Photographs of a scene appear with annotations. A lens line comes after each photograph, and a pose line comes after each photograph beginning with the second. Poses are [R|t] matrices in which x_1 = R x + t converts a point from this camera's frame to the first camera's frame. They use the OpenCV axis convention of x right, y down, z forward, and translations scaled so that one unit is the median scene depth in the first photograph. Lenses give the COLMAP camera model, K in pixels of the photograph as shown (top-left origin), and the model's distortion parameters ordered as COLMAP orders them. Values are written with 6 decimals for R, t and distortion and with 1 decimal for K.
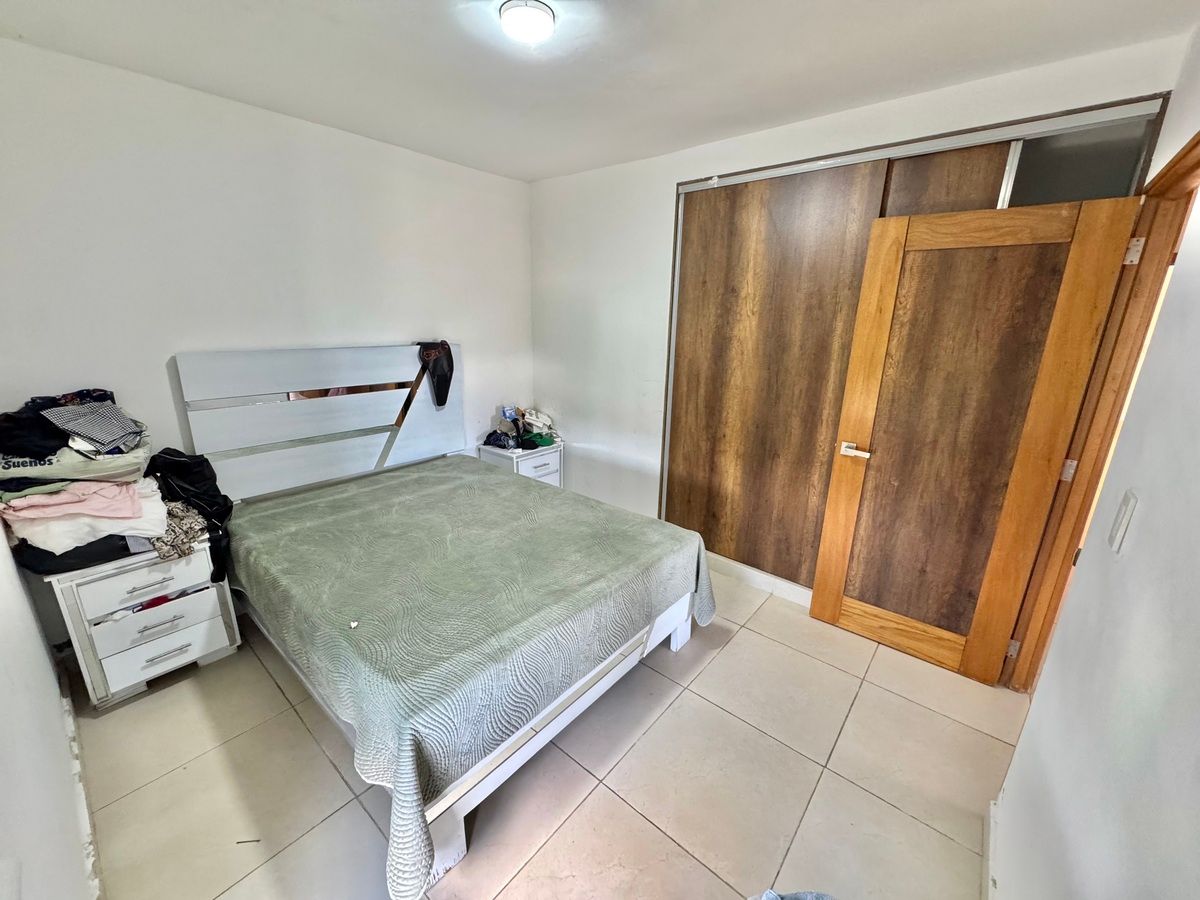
lens RADIAL K [[478.6, 0, 601.1], [0, 478.6, 448.8], [0, 0, 1]] dist [-0.001465, -0.000623]
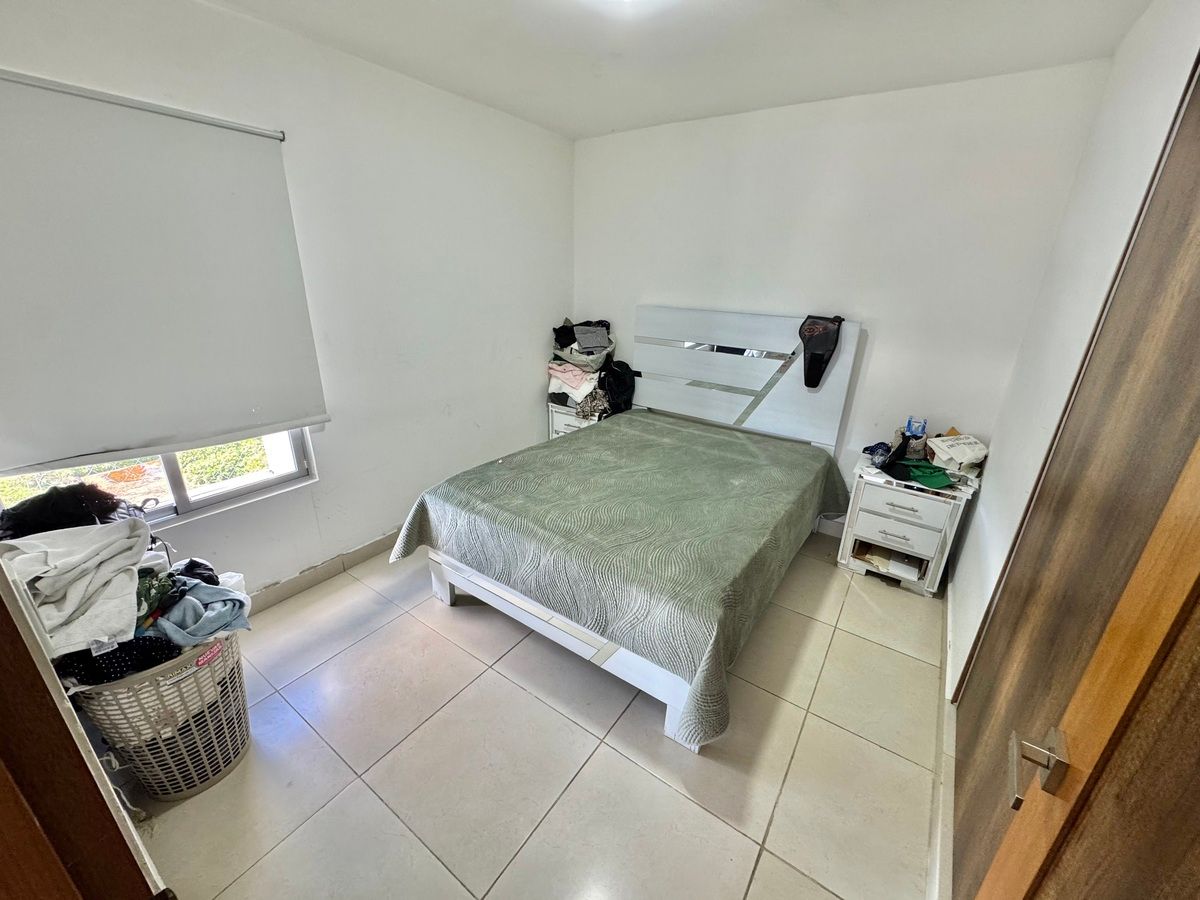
lens RADIAL K [[478.6, 0, 601.6], [0, 478.6, 447.2], [0, 0, 1]] dist [-0.001465, -0.000623]
pose [[0.100016, 0.334273, -0.937155, 0.562054], [-0.295440, 0.909375, 0.292834, -0.146607], [0.950112, 0.247585, 0.189709, 0.513120]]
